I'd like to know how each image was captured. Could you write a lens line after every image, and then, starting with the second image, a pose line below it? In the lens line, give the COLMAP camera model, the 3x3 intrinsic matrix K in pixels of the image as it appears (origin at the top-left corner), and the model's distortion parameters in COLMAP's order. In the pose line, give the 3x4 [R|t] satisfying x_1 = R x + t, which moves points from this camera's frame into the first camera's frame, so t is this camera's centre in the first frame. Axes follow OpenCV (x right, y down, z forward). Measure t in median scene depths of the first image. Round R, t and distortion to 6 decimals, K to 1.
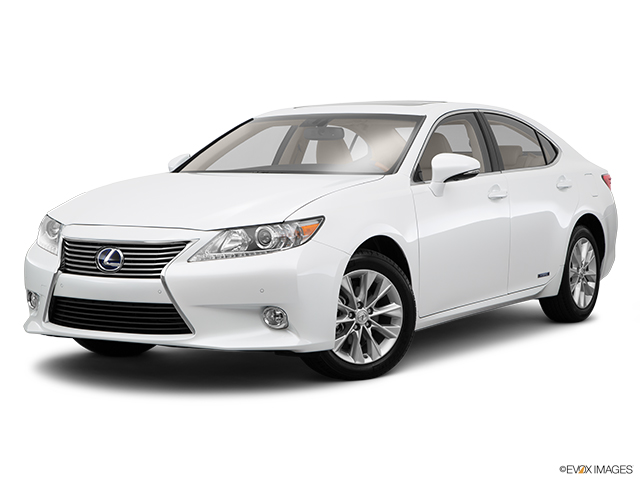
lens RADIAL K [[1332.2, 0, 321.5], [0, 1332.2, 242.9], [0, 0, 1]] dist [0.204627, 0.000000]
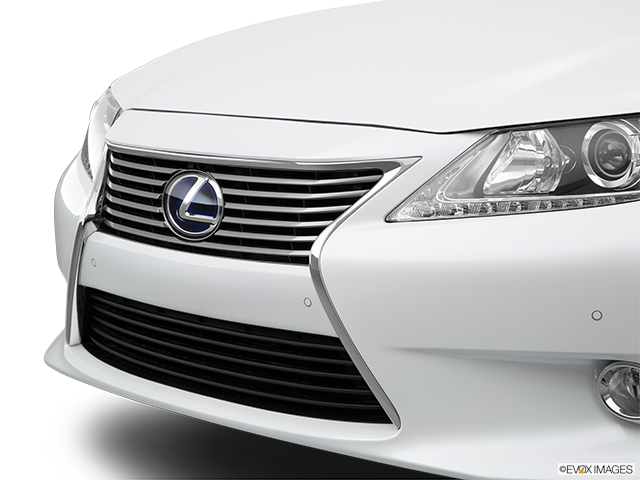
lens RADIAL K [[1478.1, 0, 319.6], [0, 1478.1, 240.4], [0, 0, 1]] dist [0.245777, 0.000000]
pose [[0.969934, 0.034094, -0.240969, -0.020861], [-0.016918, 0.997189, 0.072993, -0.008465], [0.242781, -0.066721, 0.967784, 0.574974]]
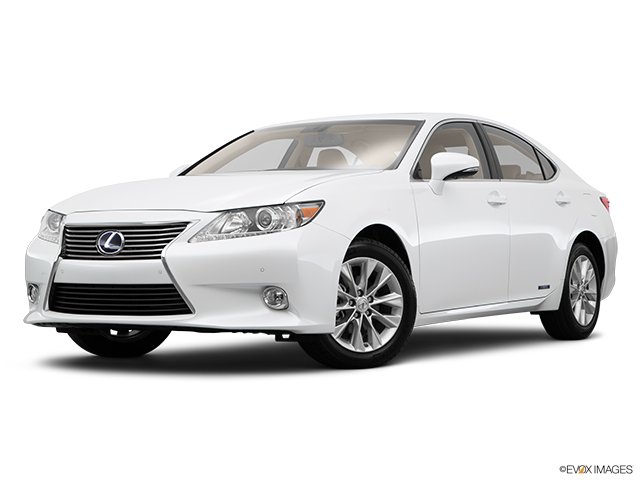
lens RADIAL K [[1332.2, 0, 319.9], [0, 1332.2, 235.1], [0, 0, 1]] dist [0.204627, 0.000000]
pose [[0.999999, -0.001519, -0.000693, -0.000638], [0.001460, 0.996897, -0.078703, 0.082103], [0.000810, 0.078702, 0.996898, 0.000654]]
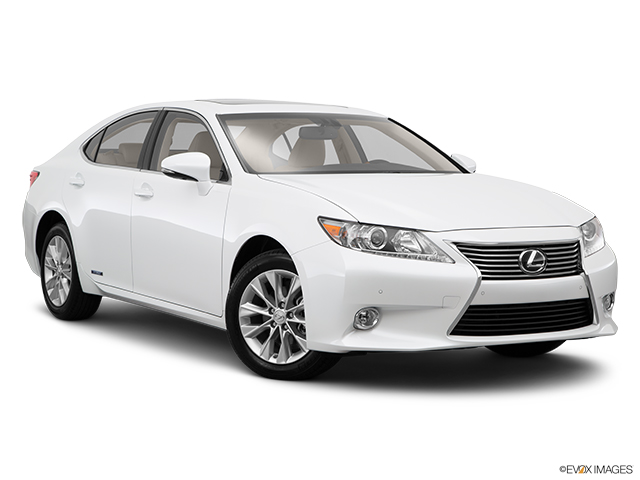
lens RADIAL K [[1332.2, 0, 322.4], [0, 1332.2, 240.7], [0, 0, 1]] dist [0.204627, 0.000000]
pose [[0.429149, -0.053053, 0.901674, -1.074339], [0.049828, 0.998144, 0.035013, -0.043547], [-0.901858, 0.029903, 0.430996, 0.679544]]
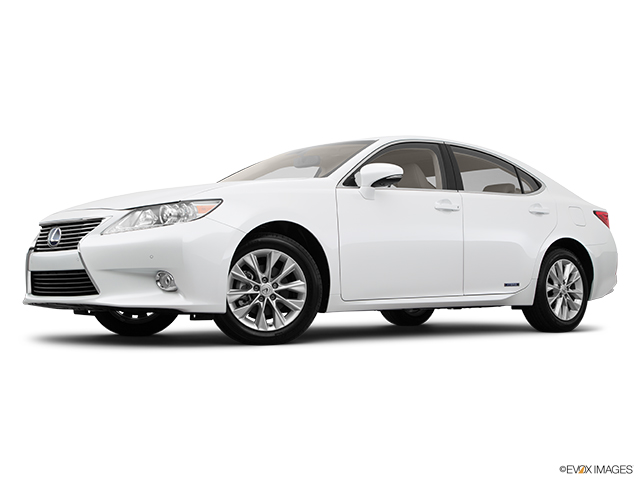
lens RADIAL K [[889.3, 0, 316.2], [0, 889.3, 235.1], [0, 0, 1]] dist [0.158588, 0.000000]
pose [[0.955663, -0.015031, -0.294079, 0.300455], [-0.020832, 0.992743, -0.118438, 0.098879], [0.293725, 0.119313, 0.948414, 0.273915]]
